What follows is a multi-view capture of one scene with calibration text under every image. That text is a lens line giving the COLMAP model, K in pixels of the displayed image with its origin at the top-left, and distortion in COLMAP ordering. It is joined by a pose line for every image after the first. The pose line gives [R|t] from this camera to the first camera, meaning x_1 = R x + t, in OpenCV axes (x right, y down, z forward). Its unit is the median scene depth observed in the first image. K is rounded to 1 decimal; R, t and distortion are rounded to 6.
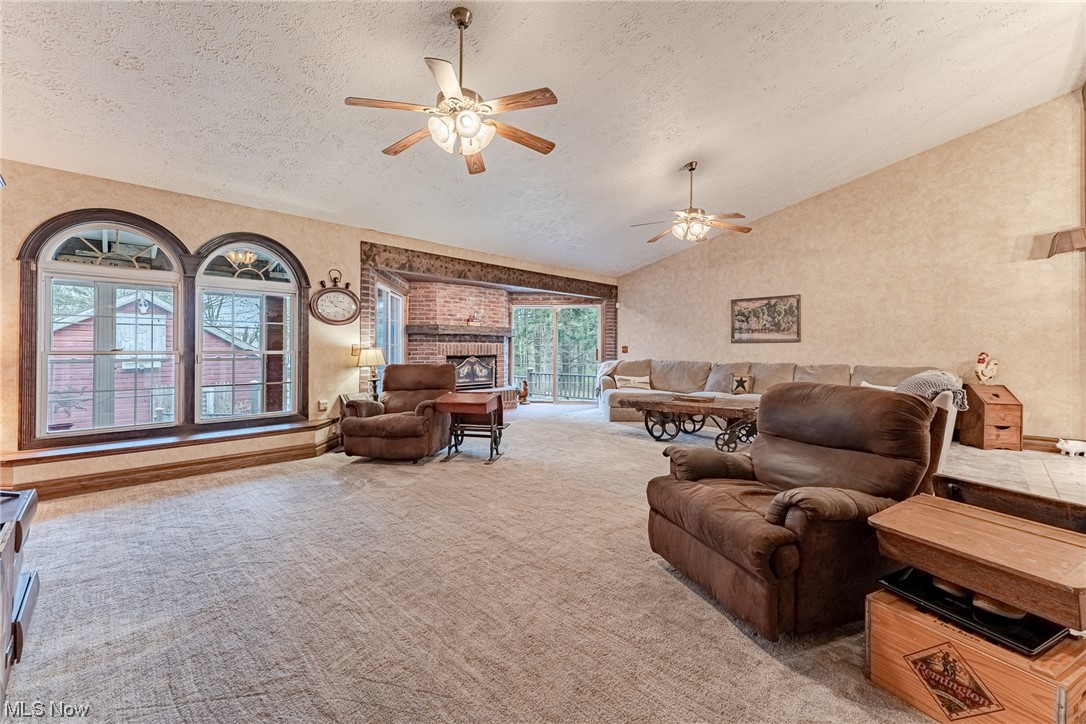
lens RADIAL K [[442.0, 0, 541.4], [0, 442.0, 353.1], [0, 0, 1]] dist [0.002545, 0.000394]
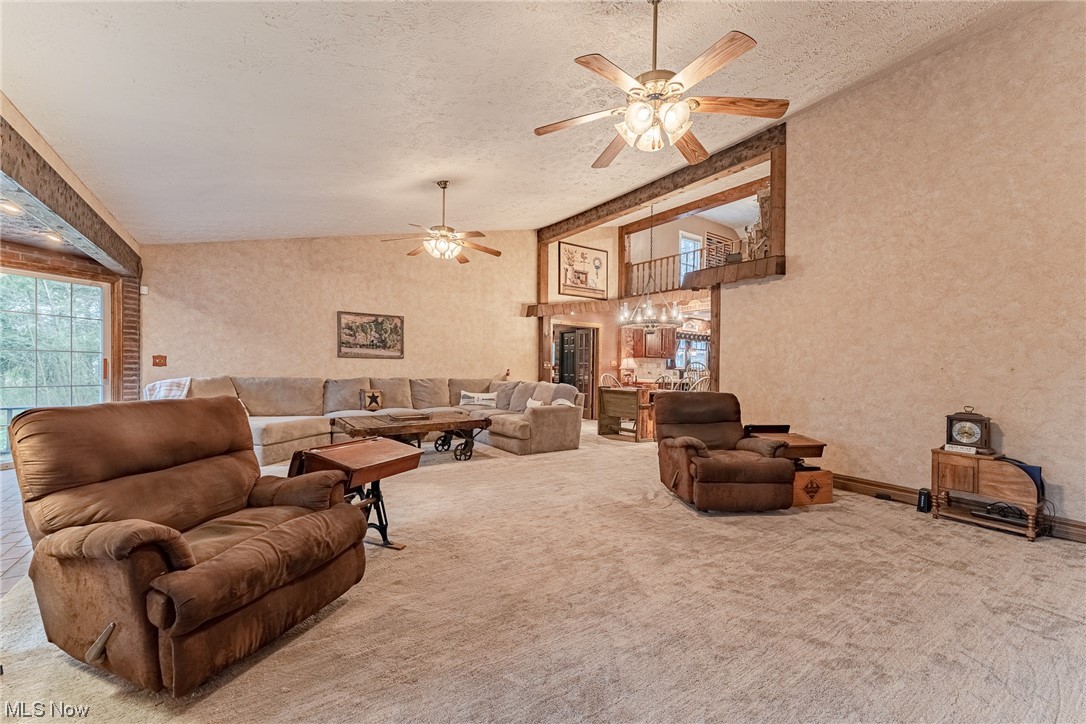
lens RADIAL K [[443.7, 0, 539.9], [0, 443.7, 372.8], [0, 0, 1]] dist [0.001045, 0.000037]
pose [[0.189146, -0.009761, 0.981901, -0.418647], [-0.013073, 0.999837, 0.012457, -0.007253], [-0.981862, -0.015192, 0.188987, 0.405183]]
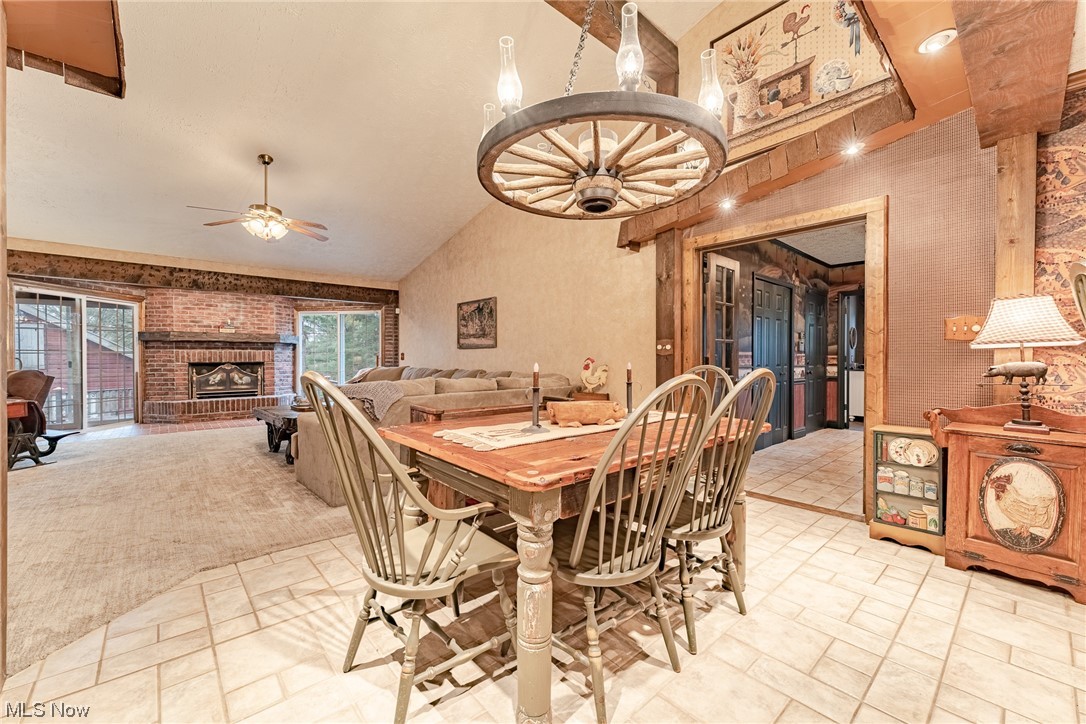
lens RADIAL K [[438.5, 0, 543.0], [0, 438.5, 362.0], [0, 0, 1]] dist [0.000902, -0.000023]
pose [[0.998273, -0.001286, -0.058736, 0.673853], [0.001396, 0.999997, 0.001822, 0.003469], [0.058734, -0.001901, 0.998272, 0.072997]]
